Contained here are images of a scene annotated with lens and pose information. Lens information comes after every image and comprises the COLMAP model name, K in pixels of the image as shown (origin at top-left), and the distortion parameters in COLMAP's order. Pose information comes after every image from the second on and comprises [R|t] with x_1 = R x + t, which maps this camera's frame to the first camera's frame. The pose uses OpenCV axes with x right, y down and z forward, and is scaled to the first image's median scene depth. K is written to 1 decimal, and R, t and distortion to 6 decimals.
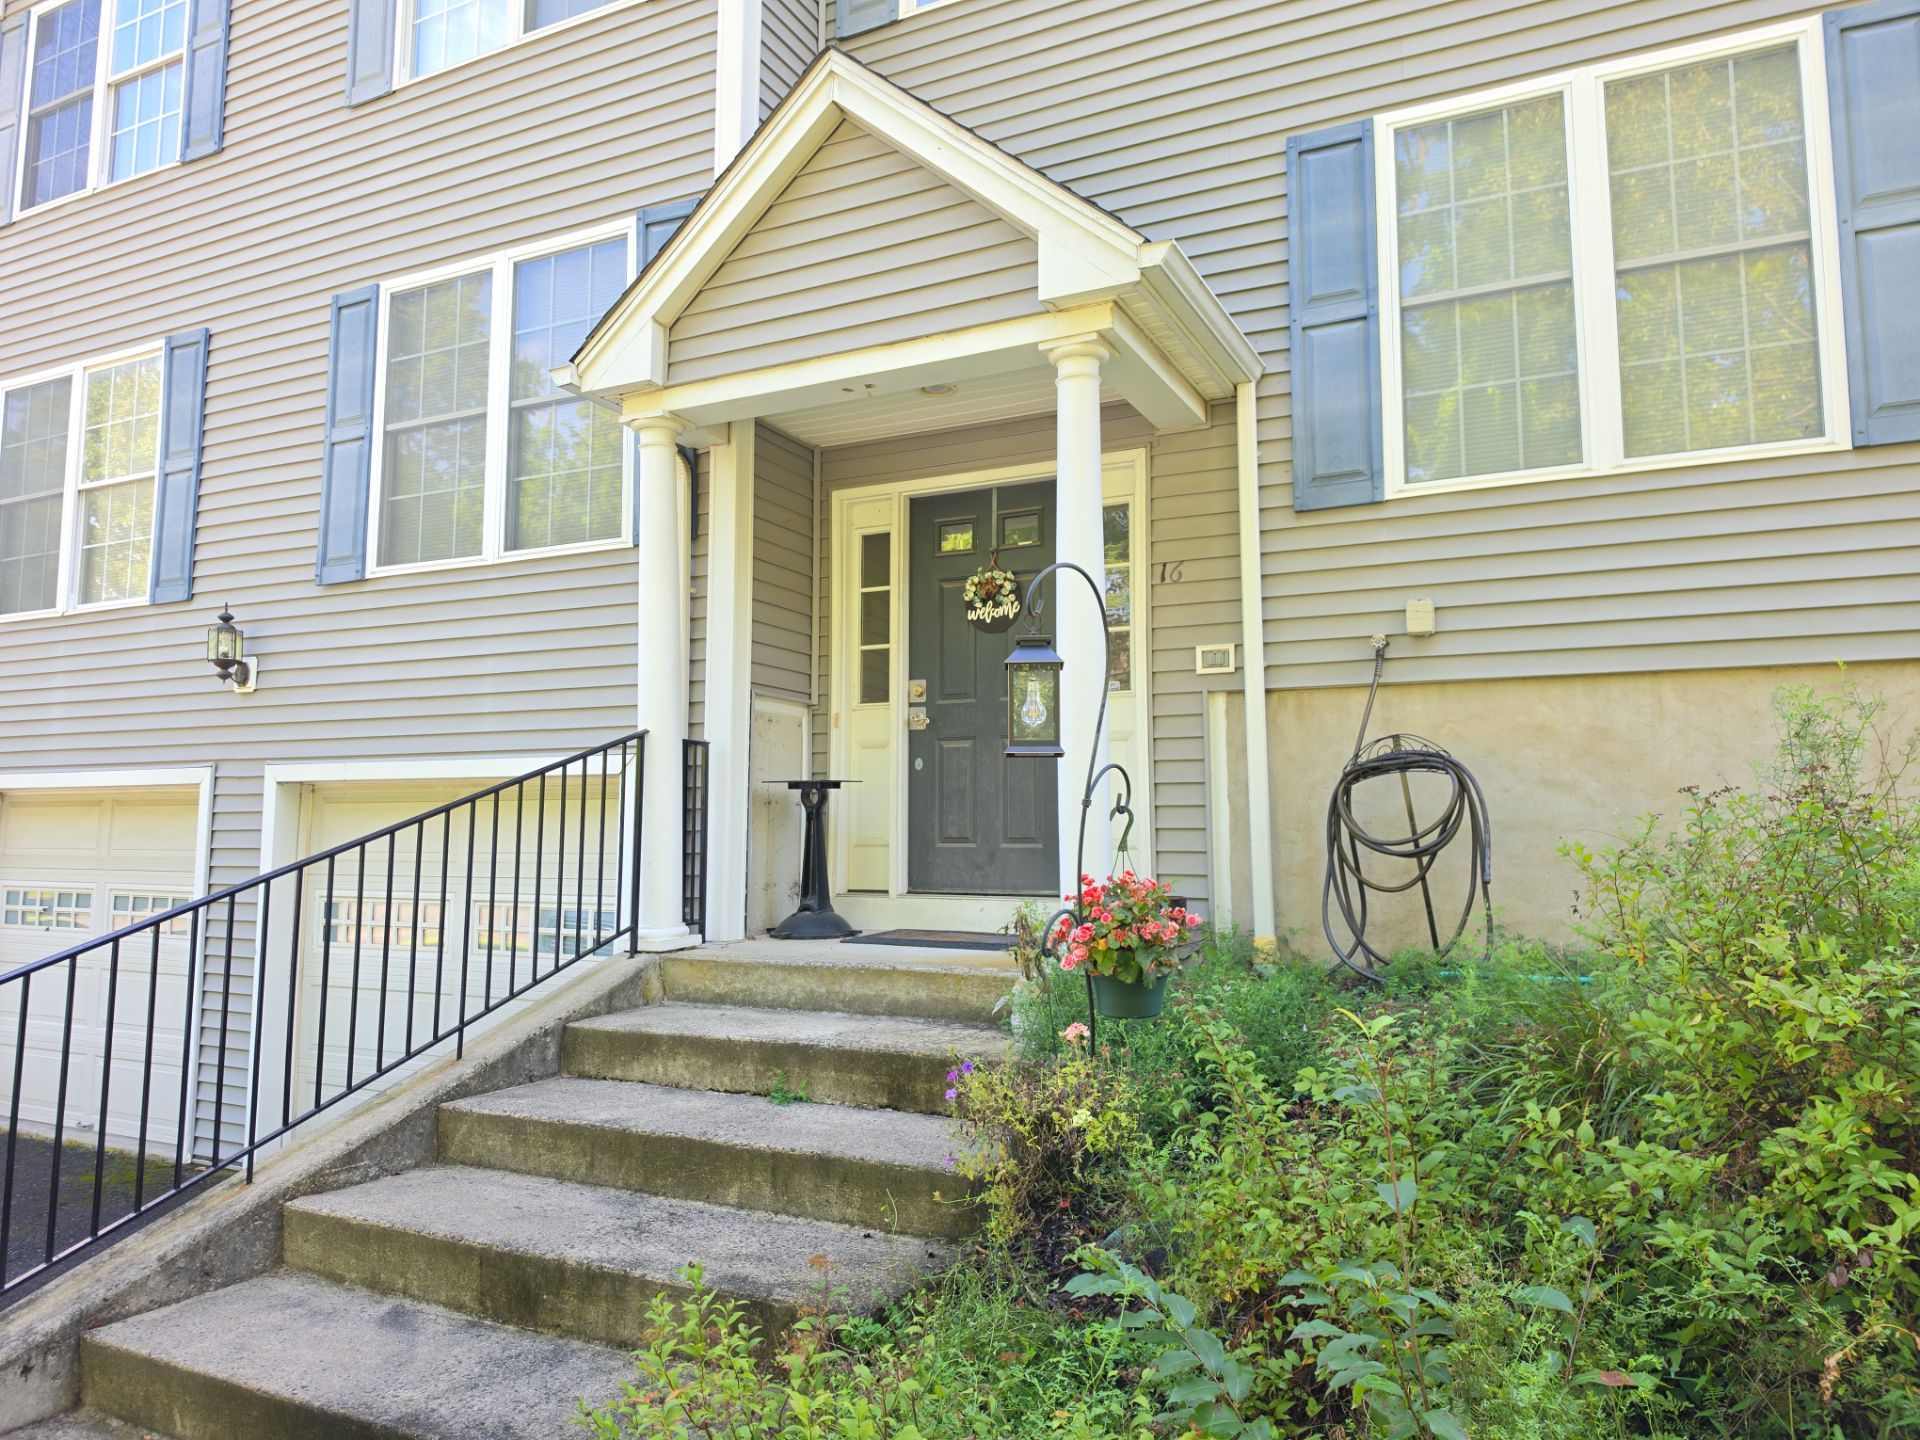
lens RADIAL K [[1305.6, 0, 960.8], [0, 1305.6, 714.2], [0, 0, 1]] dist [0.042907, -0.040174]
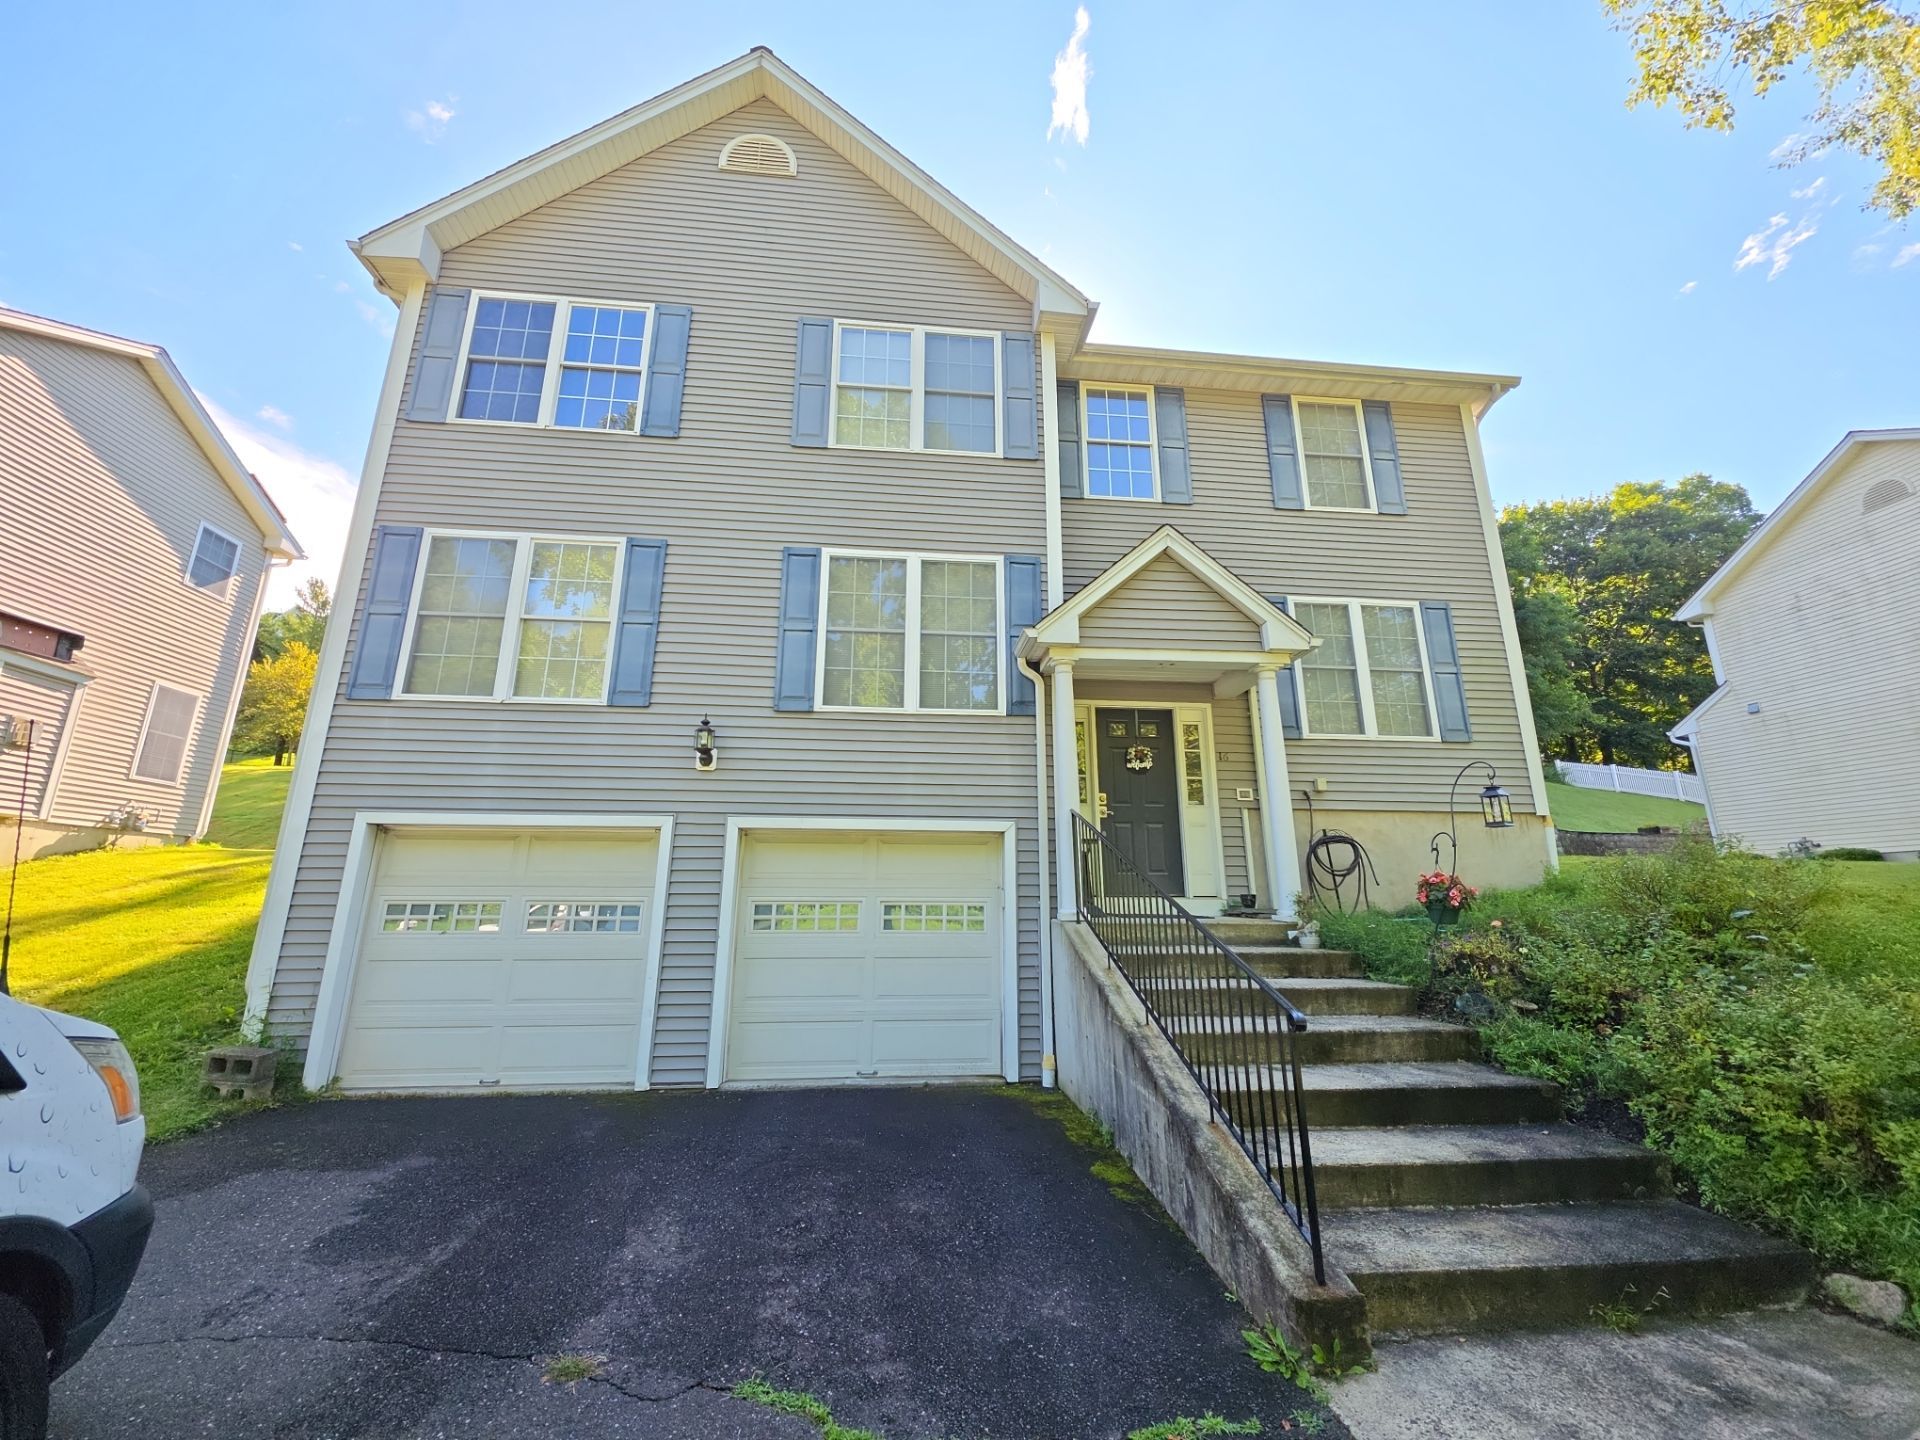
lens RADIAL K [[747.8, 0, 962.4], [0, 747.8, 710.6], [0, 0, 1]] dist [0.002163, -0.000371]
pose [[0.847354, 0.128691, 0.515199, -0.972918], [-0.051181, 0.985466, -0.161979, 0.055503], [-0.528556, 0.110885, 0.841625, 0.091987]]
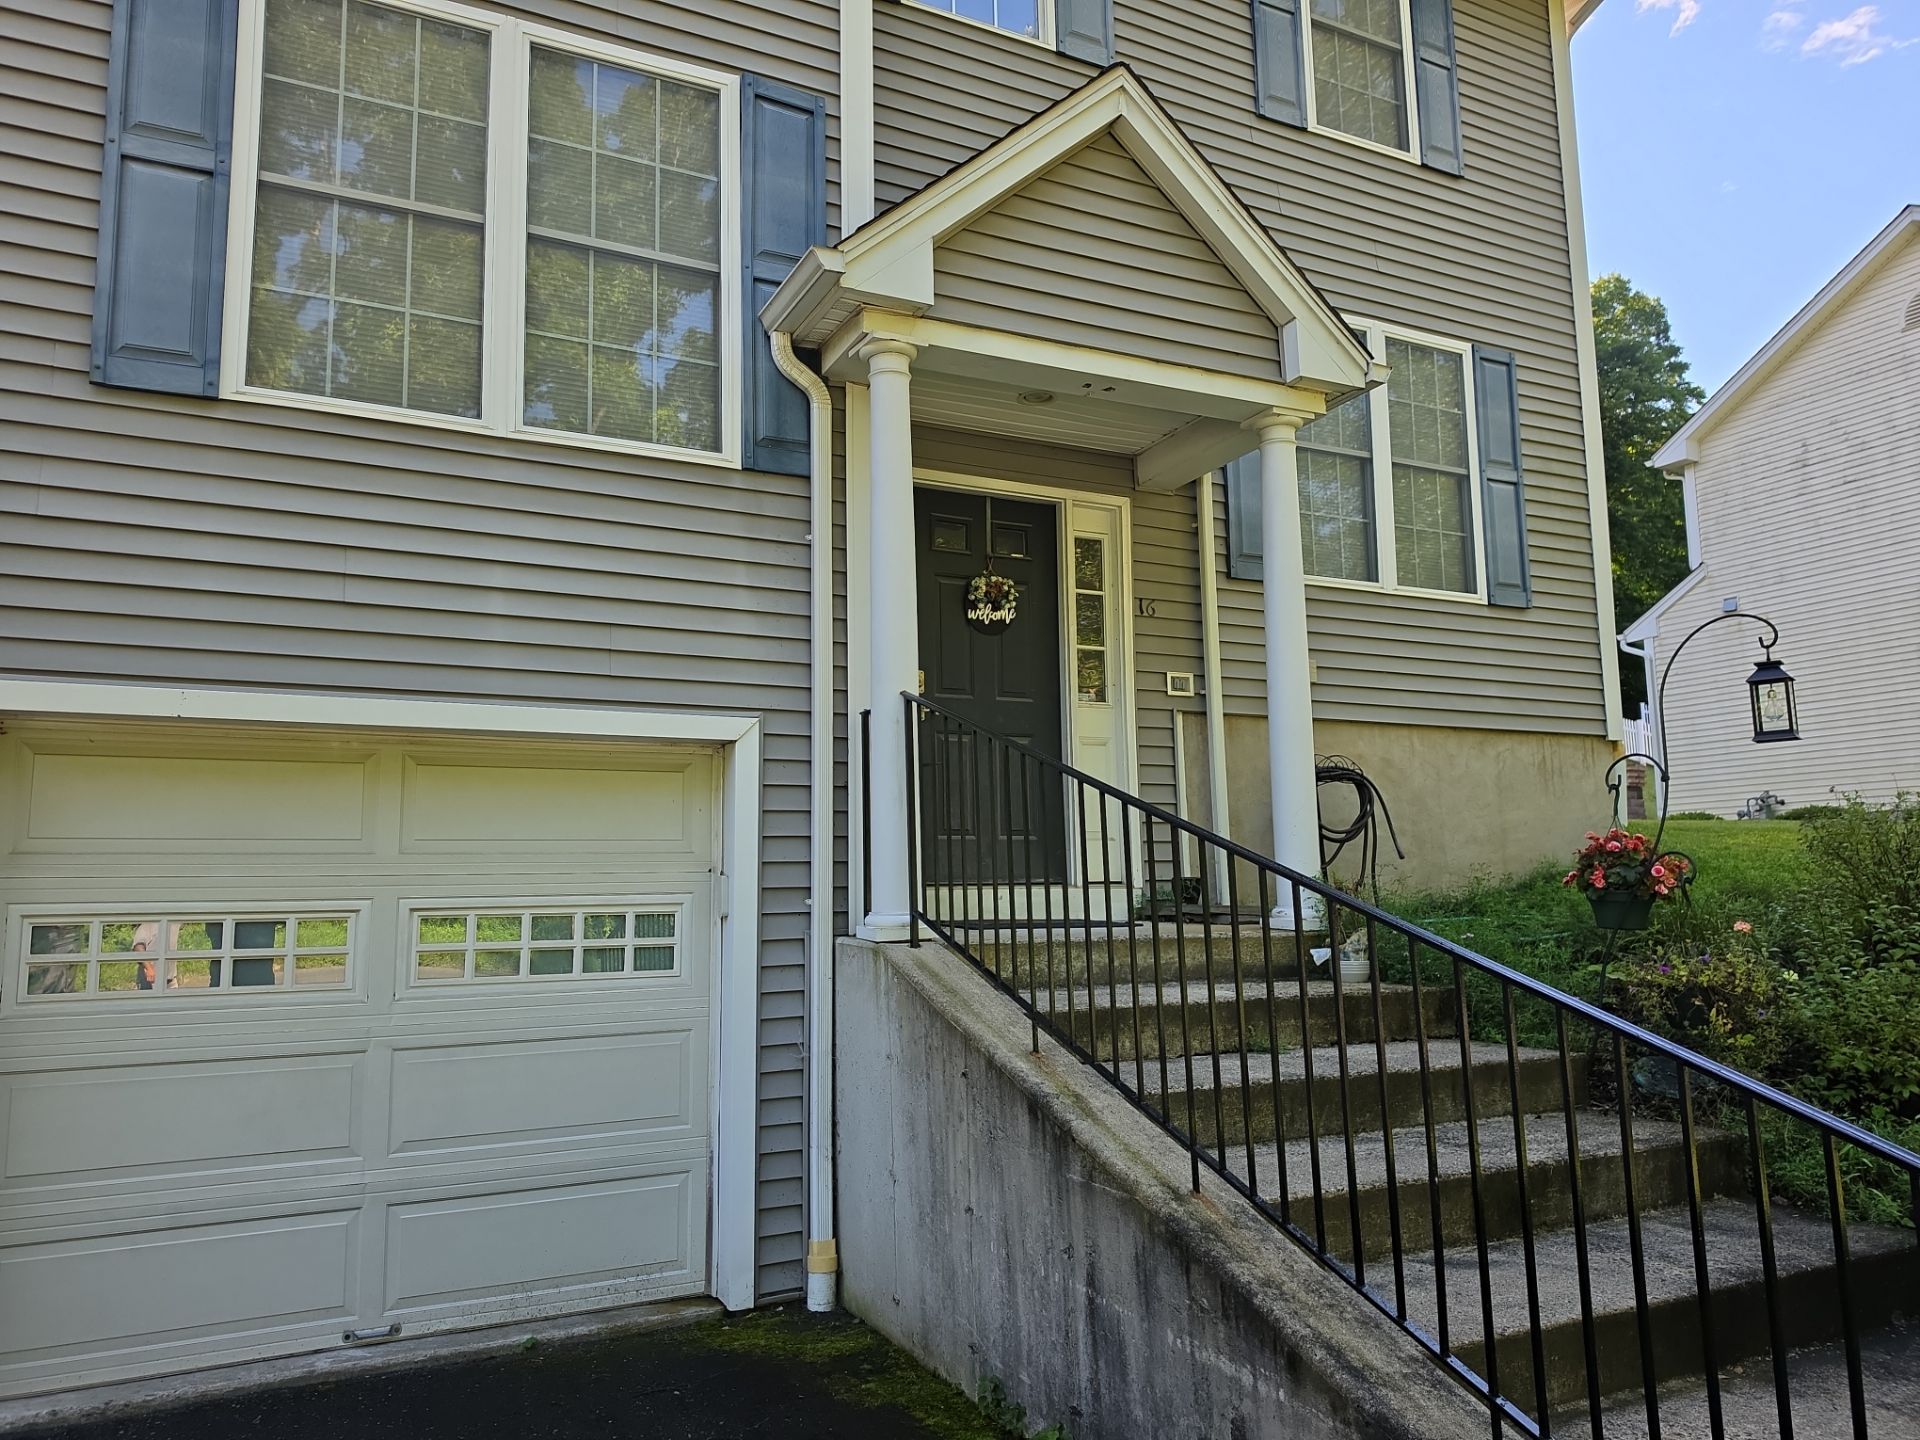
lens RADIAL K [[1305.6, 0, 945.9], [0, 1305.6, 731.2], [0, 0, 1]] dist [0.042907, -0.040174]
pose [[0.606998, 0.083288, 0.790327, -0.889013], [-0.059882, 0.996459, -0.059020, 0.085606], [-0.792444, -0.011501, 0.609836, 0.425560]]
